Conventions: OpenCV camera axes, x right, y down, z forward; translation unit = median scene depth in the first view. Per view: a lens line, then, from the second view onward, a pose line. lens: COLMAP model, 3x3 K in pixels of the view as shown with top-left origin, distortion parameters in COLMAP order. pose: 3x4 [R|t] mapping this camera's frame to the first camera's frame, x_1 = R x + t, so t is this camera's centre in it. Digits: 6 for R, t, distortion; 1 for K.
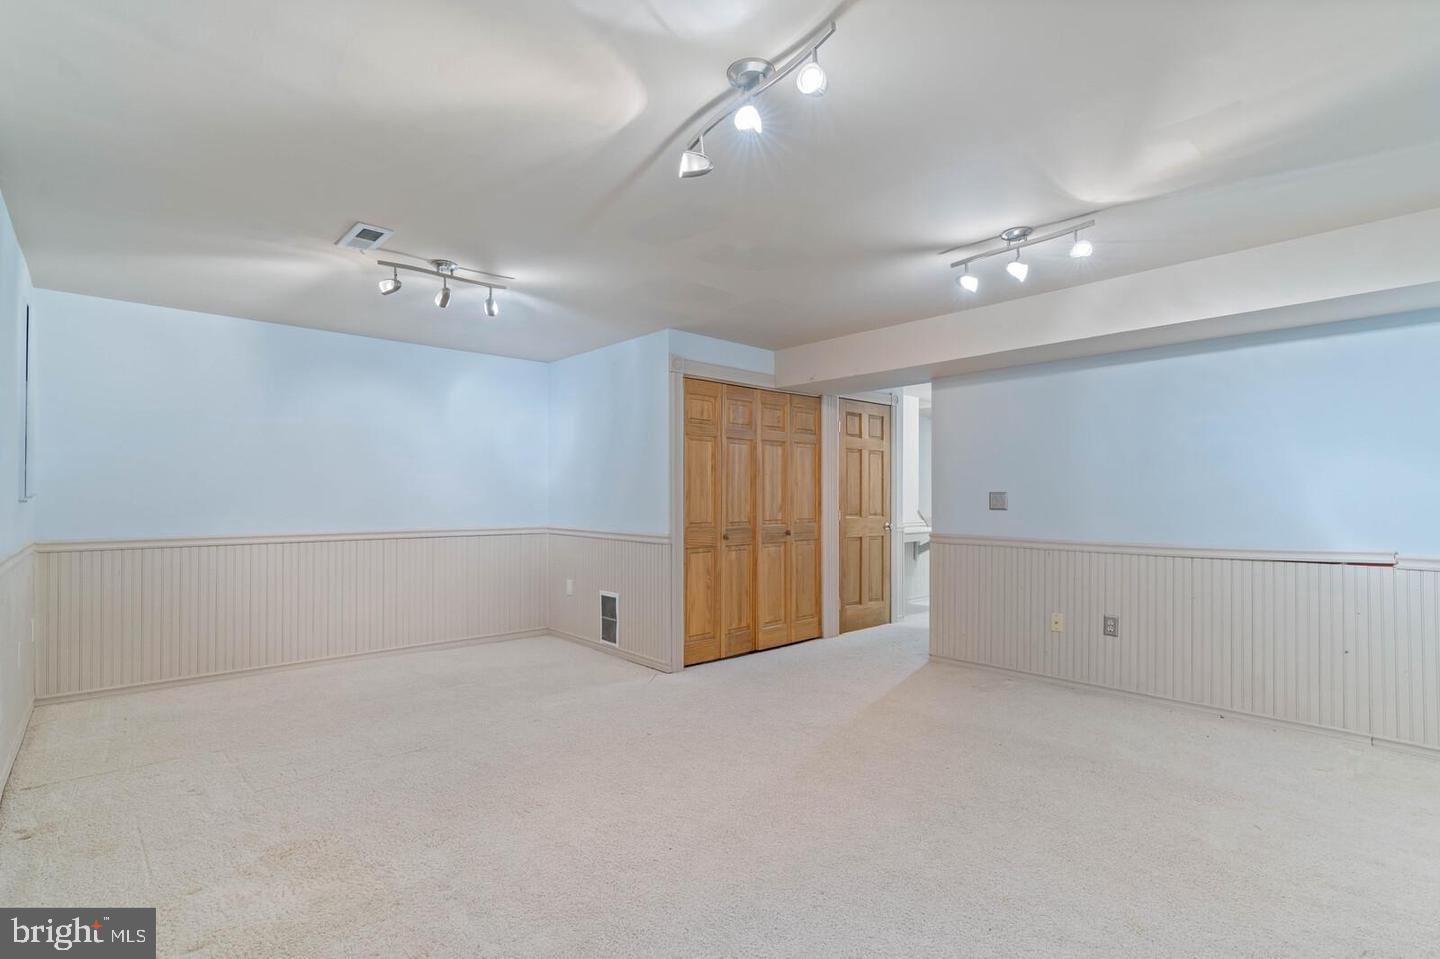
lens RADIAL K [[658.3, 0, 719.4], [0, 658.3, 489.8], [0, 0, 1]] dist [0.000215, 0.000539]
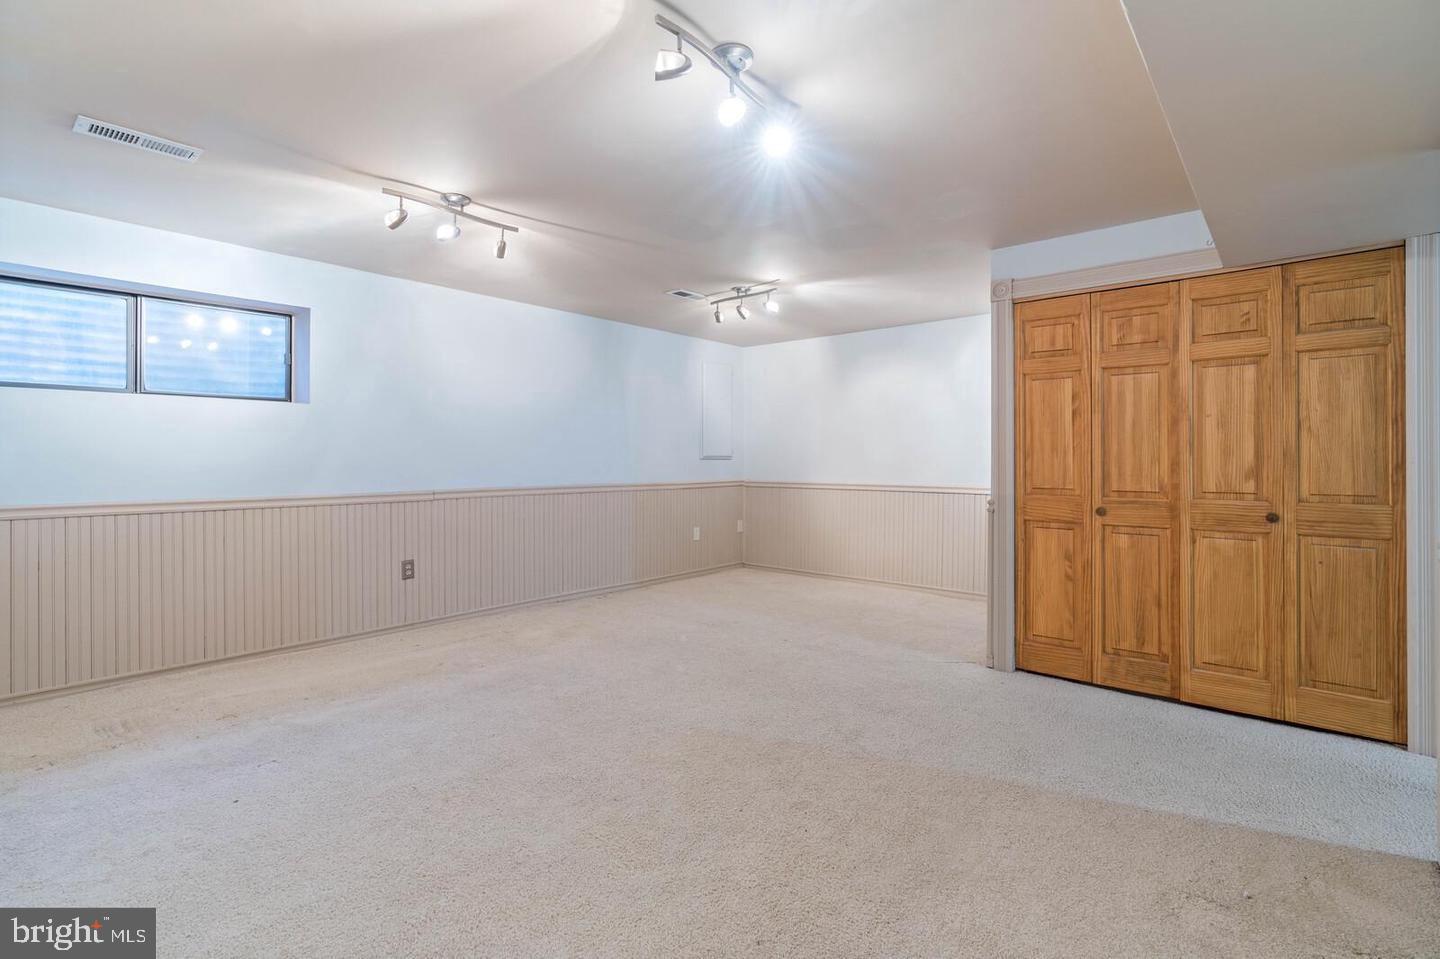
lens RADIAL K [[659.5, 0, 718.4], [0, 659.5, 455.3], [0, 0, 1]] dist [-0.003256, 0.000398]
pose [[0.136263, -0.008521, -0.990636, 0.622820], [0.007540, 0.999943, -0.007564, 0.014136], [0.990644, -0.006438, 0.136320, 0.490233]]
